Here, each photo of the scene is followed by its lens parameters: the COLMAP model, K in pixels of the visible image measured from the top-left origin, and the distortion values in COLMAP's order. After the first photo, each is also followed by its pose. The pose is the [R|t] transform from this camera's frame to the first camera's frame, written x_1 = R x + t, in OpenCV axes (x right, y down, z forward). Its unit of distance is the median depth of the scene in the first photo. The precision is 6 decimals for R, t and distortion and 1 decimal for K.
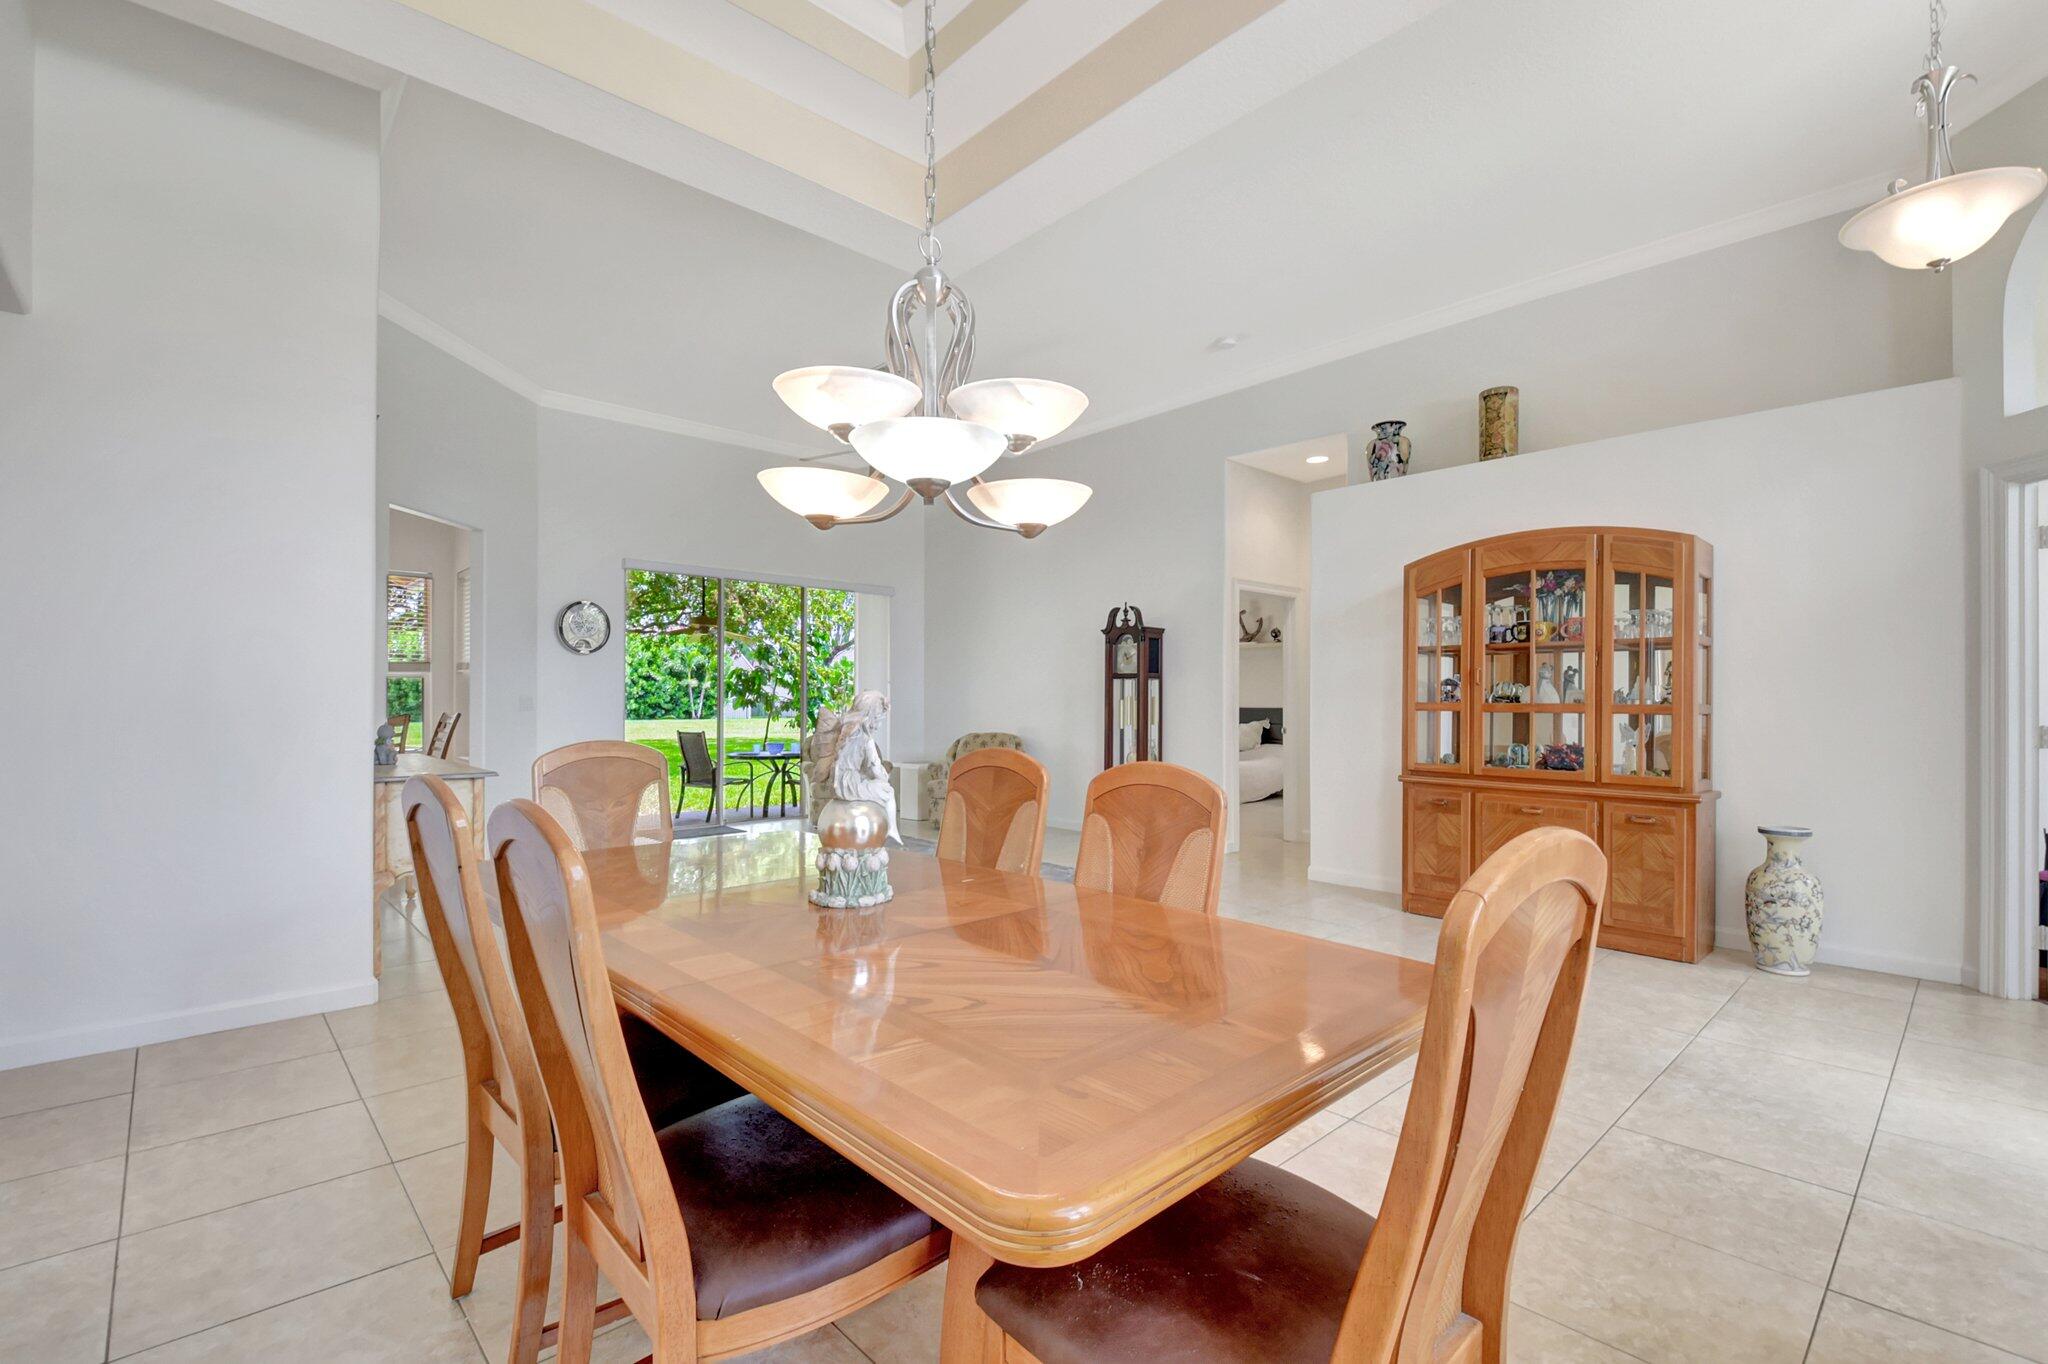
lens RADIAL K [[917.7, 0, 1040.5], [0, 917.7, 687.4], [0, 0, 1]] dist [0.017792, -0.018171]
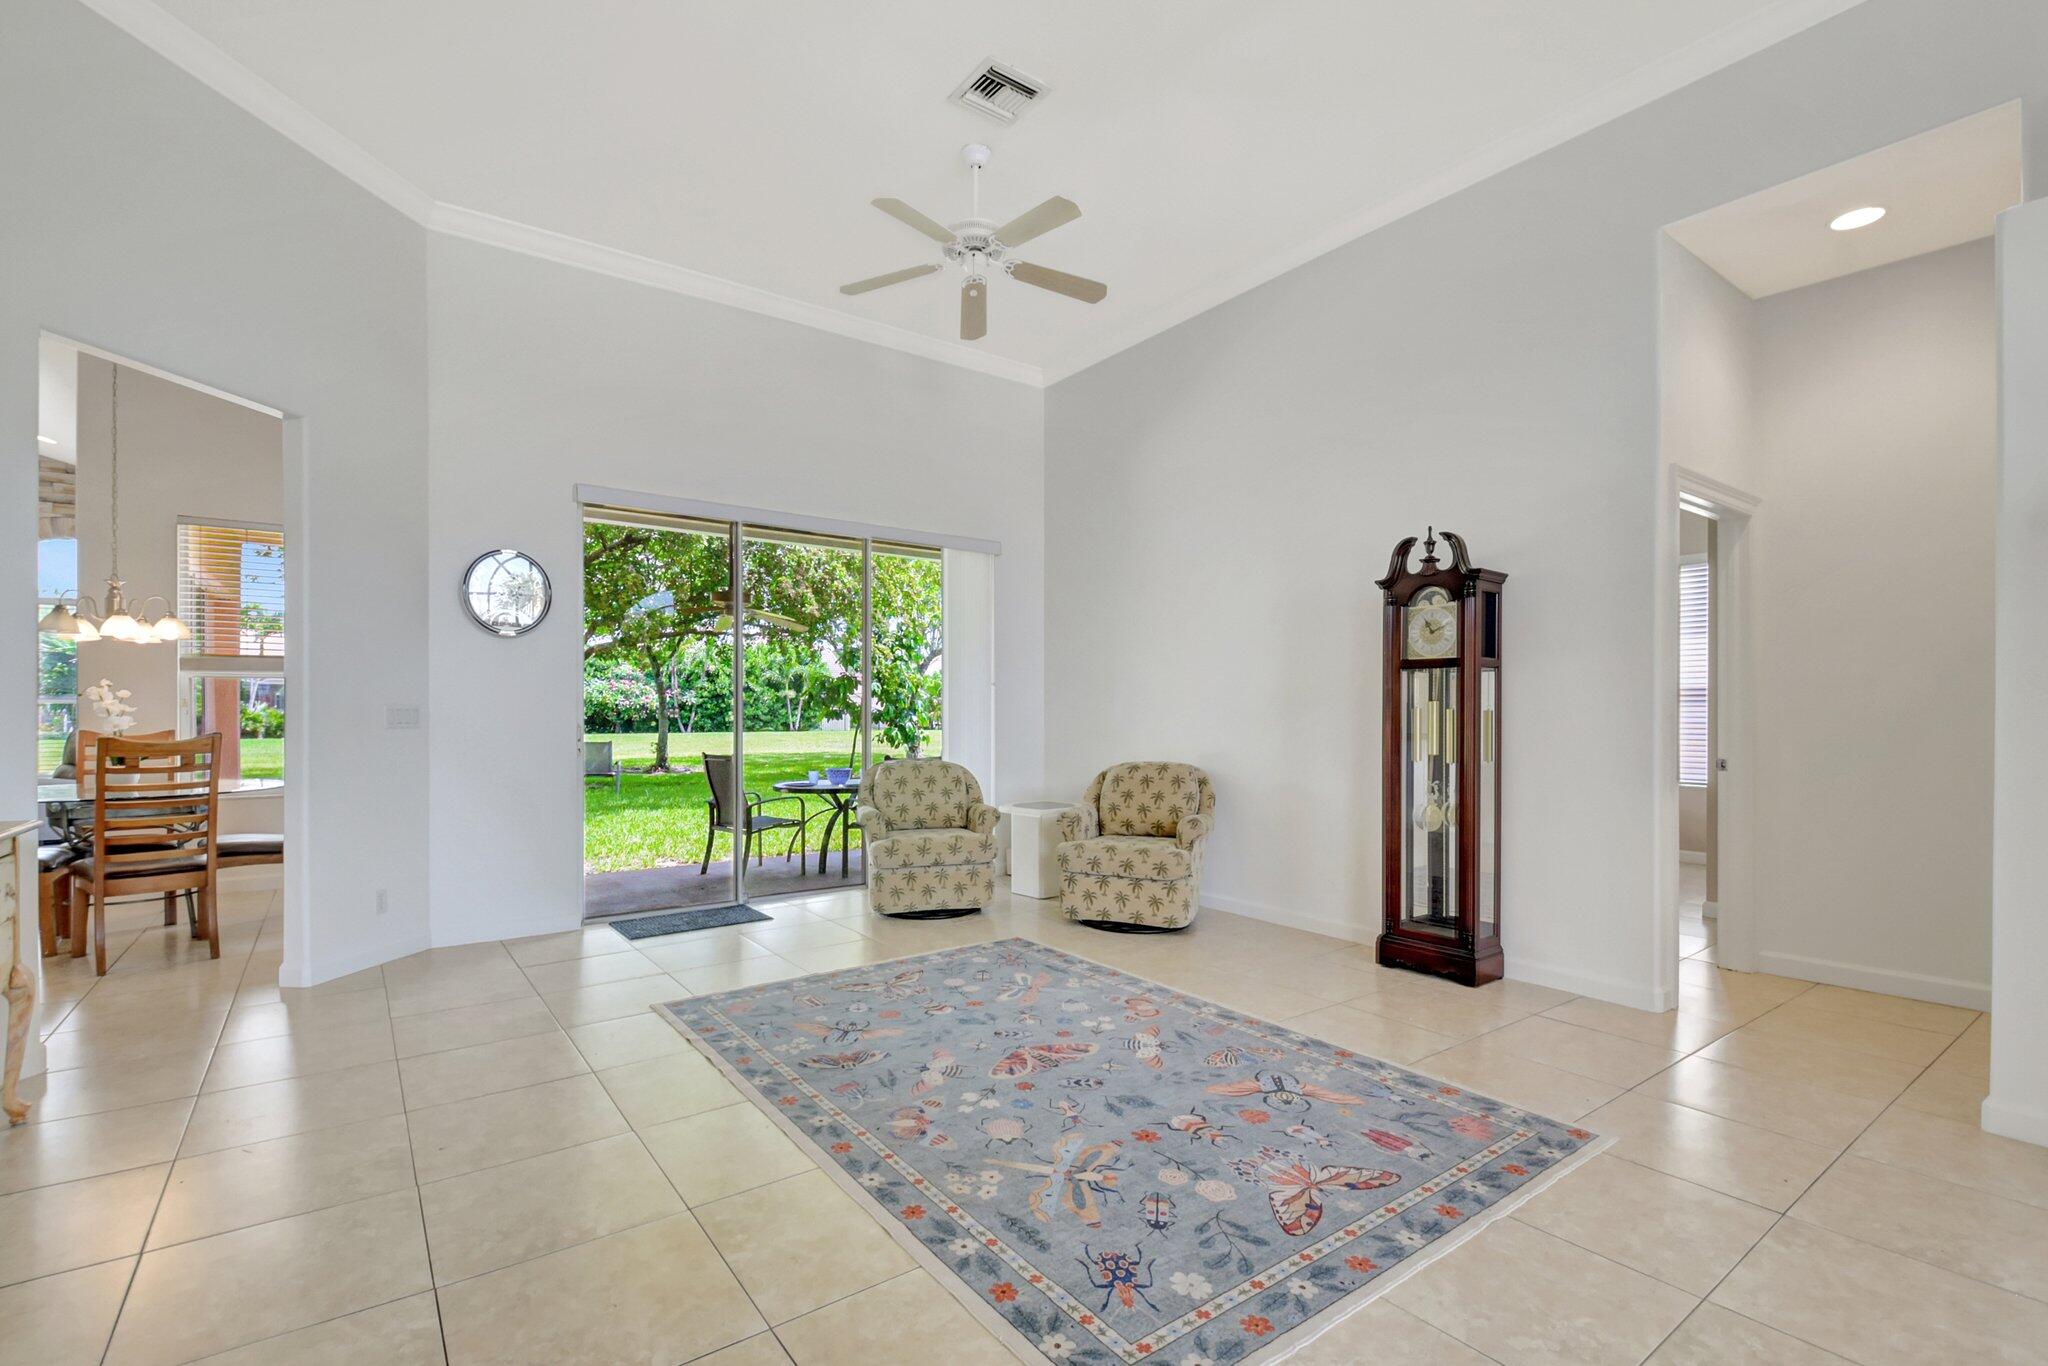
lens RADIAL K [[917.7, 0, 1024.7], [0, 917.7, 720.4], [0, 0, 1]] dist [0.017792, -0.018171]
pose [[0.992200, 0.000956, -0.124656, -0.052797], [0.001913, 0.999736, 0.022896, 0.005523], [0.124645, -0.022956, 0.991936, 0.304153]]
